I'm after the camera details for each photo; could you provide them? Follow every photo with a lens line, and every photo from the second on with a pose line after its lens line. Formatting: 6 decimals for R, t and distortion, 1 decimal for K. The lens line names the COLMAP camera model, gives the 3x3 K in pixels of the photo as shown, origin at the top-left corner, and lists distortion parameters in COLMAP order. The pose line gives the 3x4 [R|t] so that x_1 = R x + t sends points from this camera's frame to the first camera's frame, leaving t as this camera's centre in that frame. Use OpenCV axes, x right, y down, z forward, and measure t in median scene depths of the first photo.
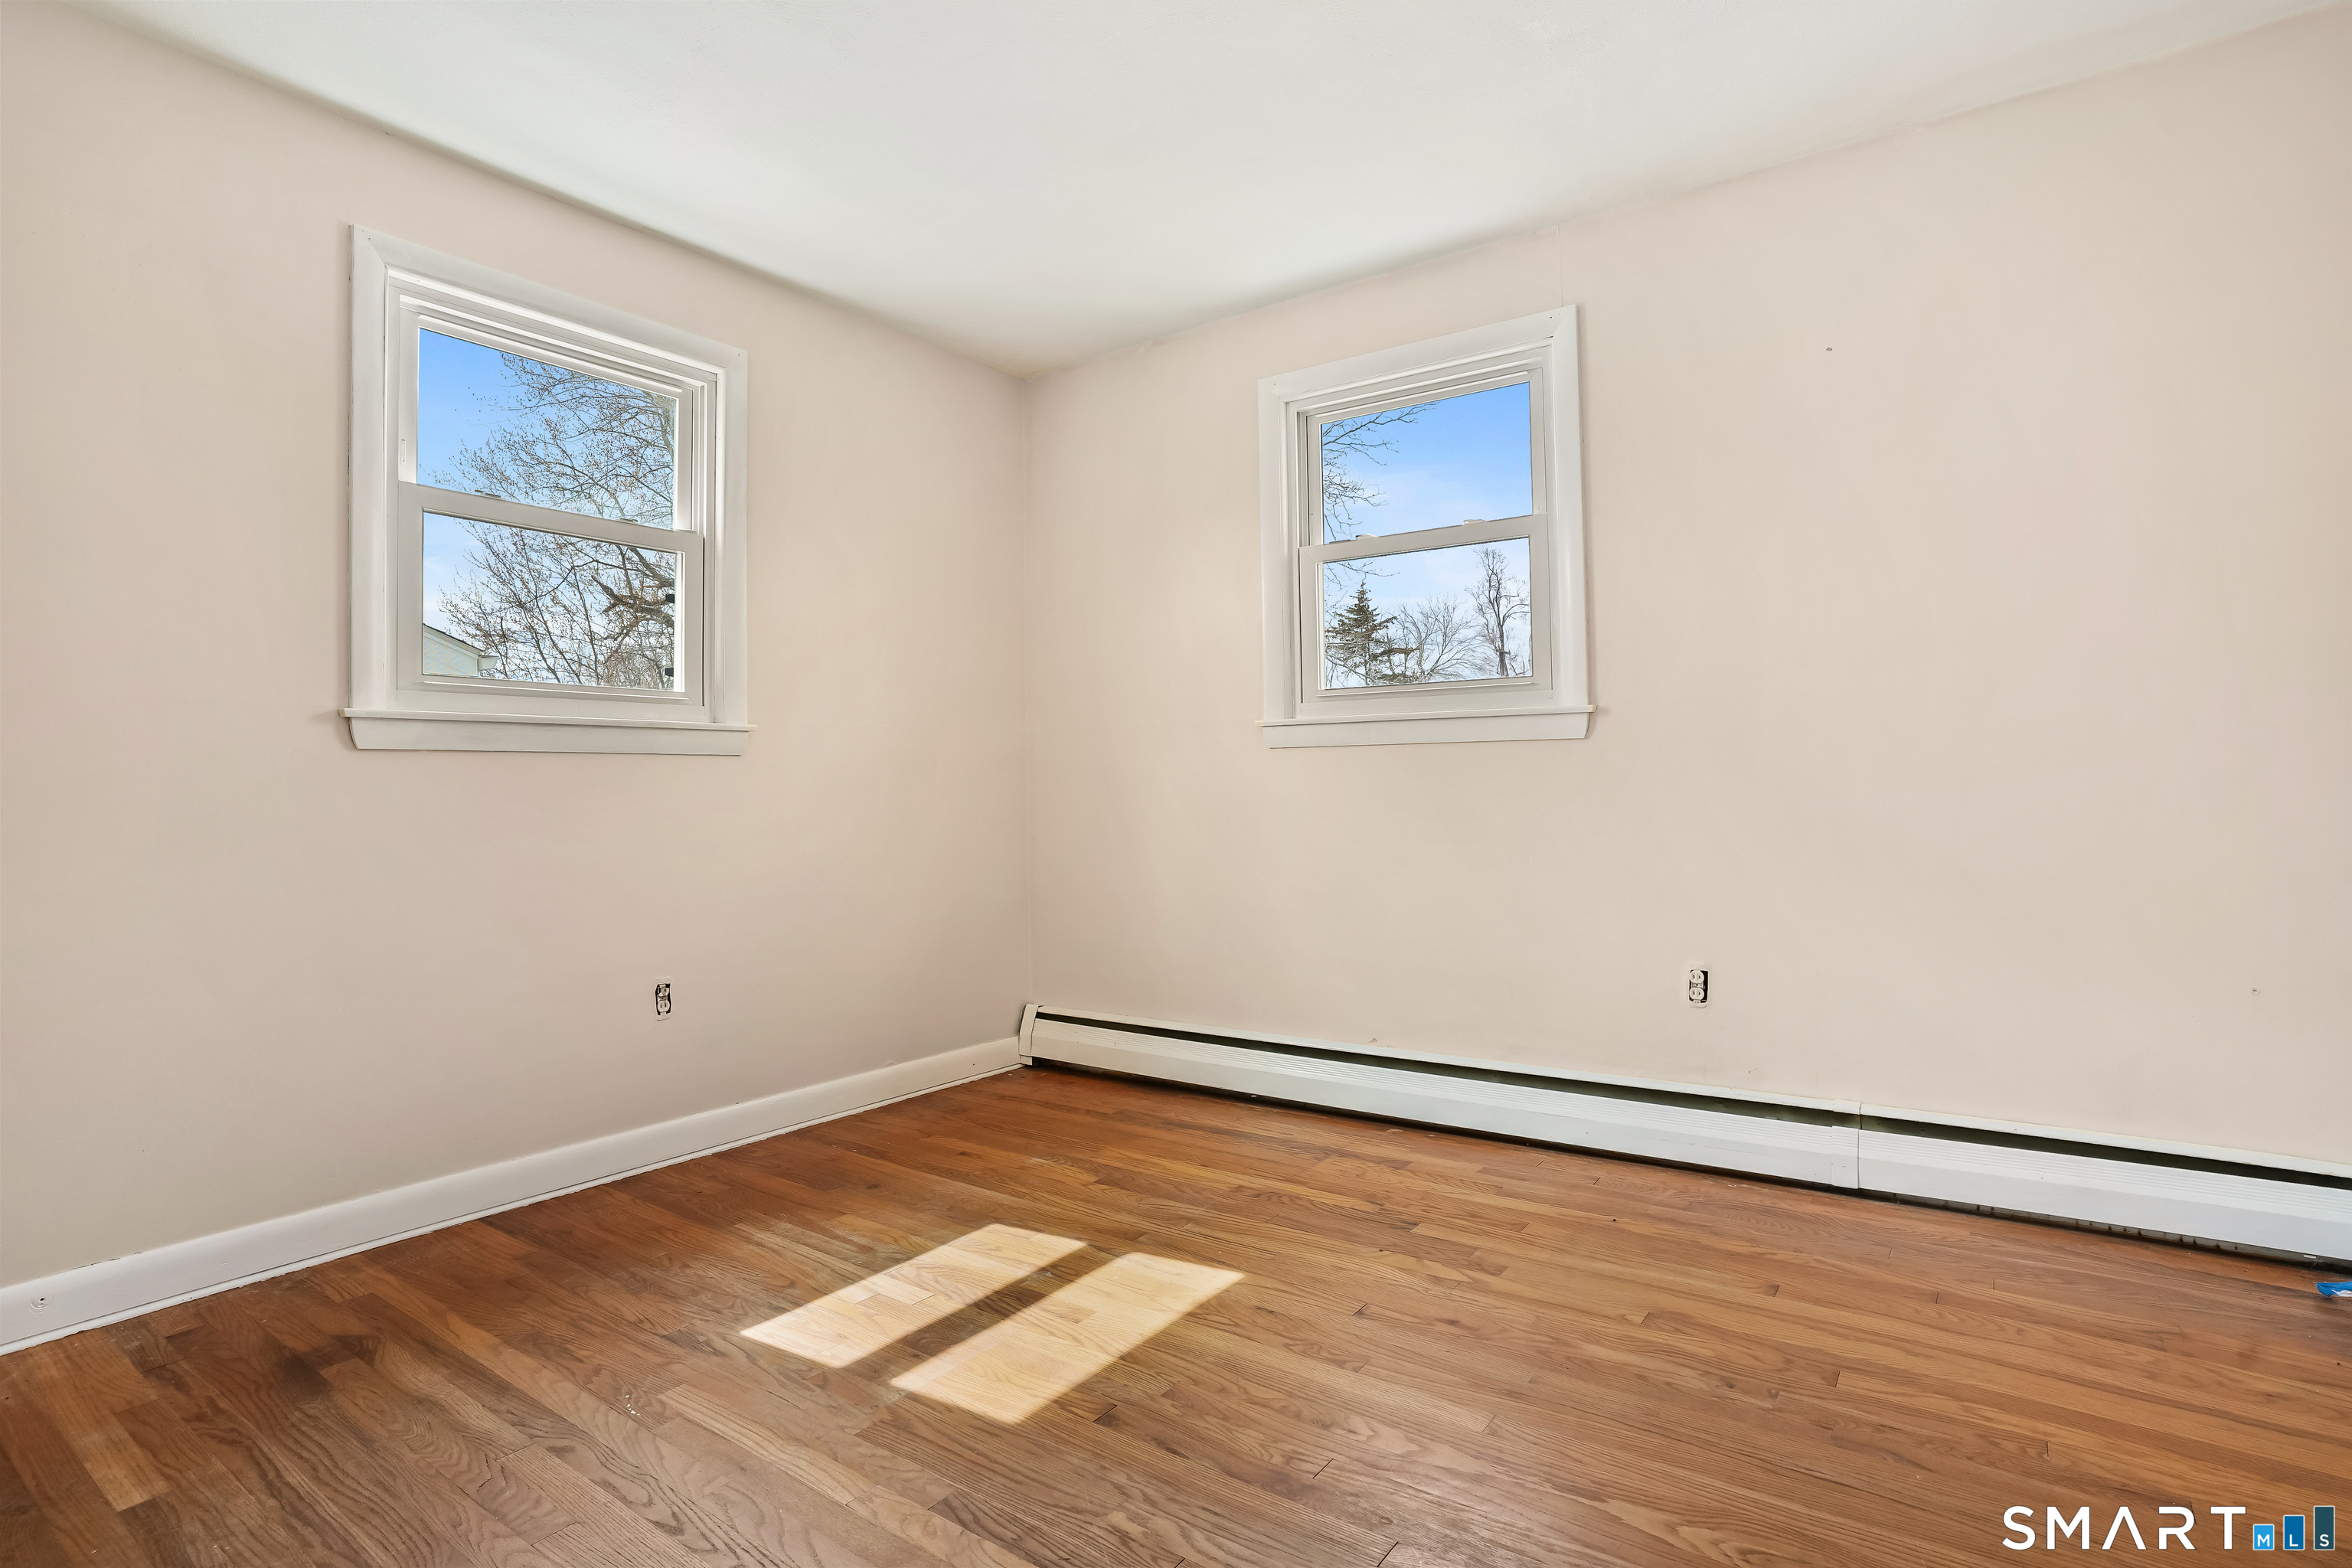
lens RADIAL K [[1194.7, 0, 1179.1], [0, 1194.7, 783.2], [0, 0, 1]] dist [-0.046633, 0.014314]
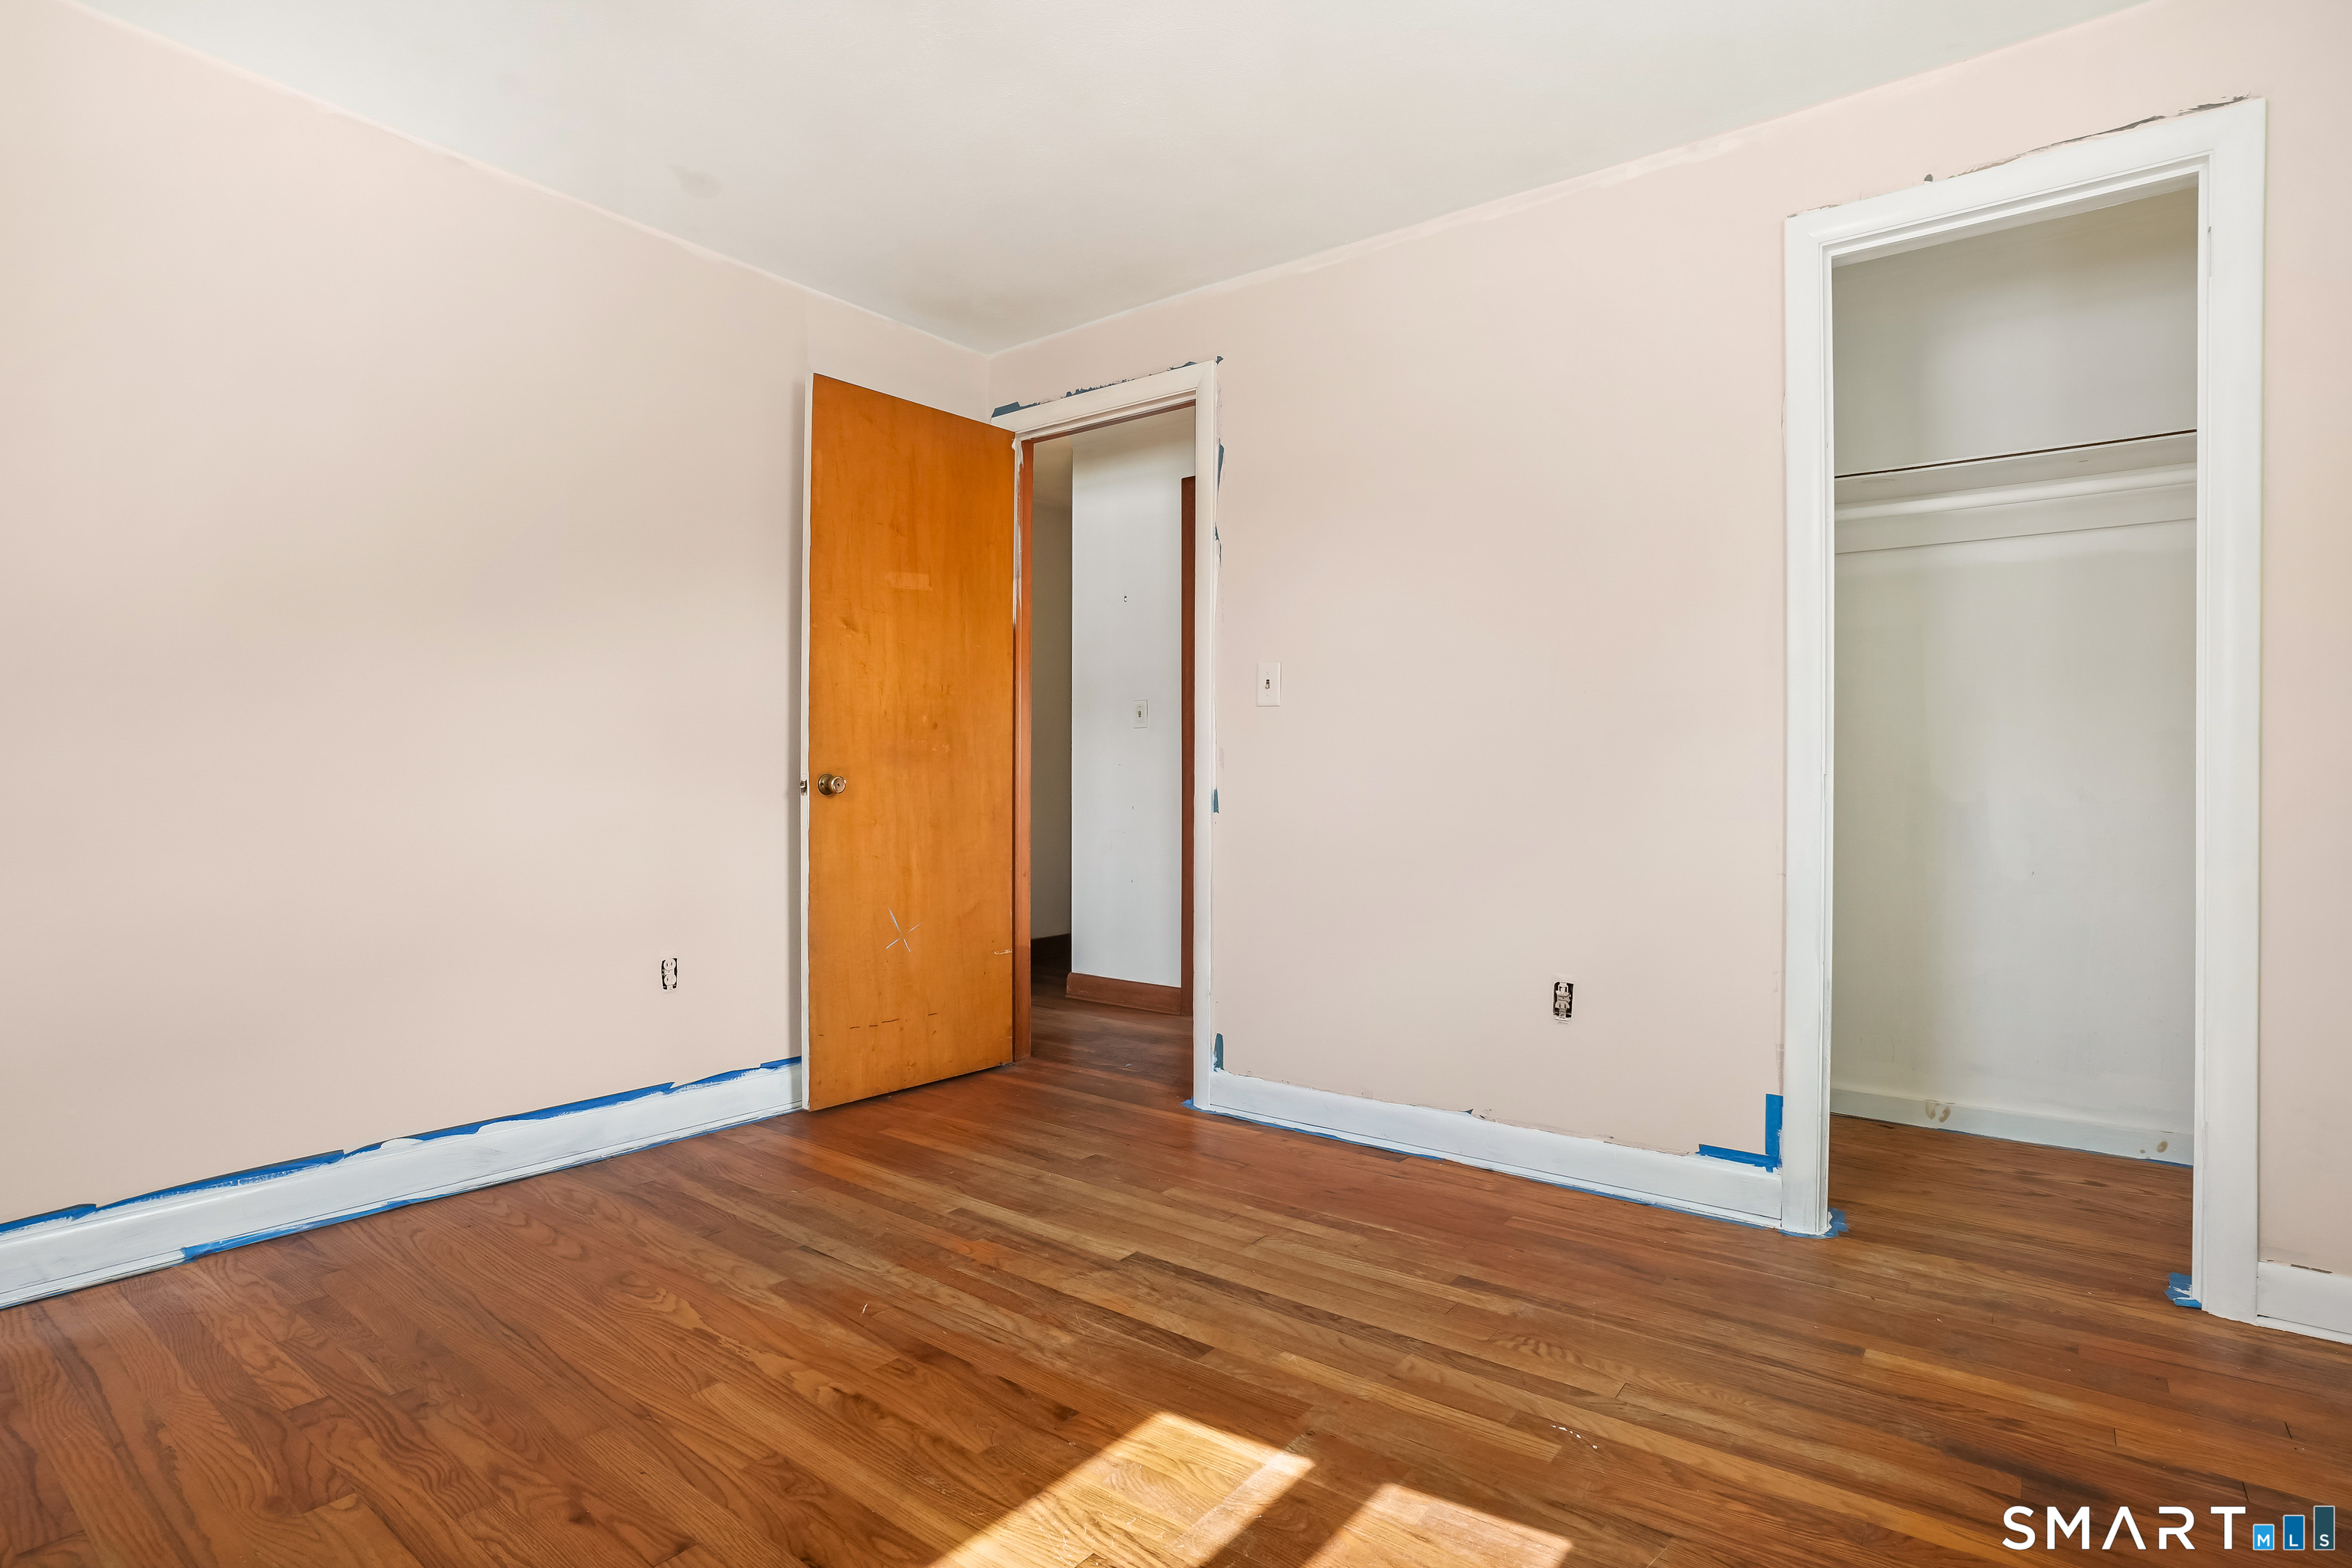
lens RADIAL K [[1194.7, 0, 1170.8], [0, 1194.7, 787.4], [0, 0, 1]] dist [-0.046633, 0.014314]
pose [[-0.999588, 0.010594, 0.026686, -0.180912], [0.010393, 0.999917, -0.007650, 0.020489], [-0.026765, -0.007369, -0.999615, 1.993793]]
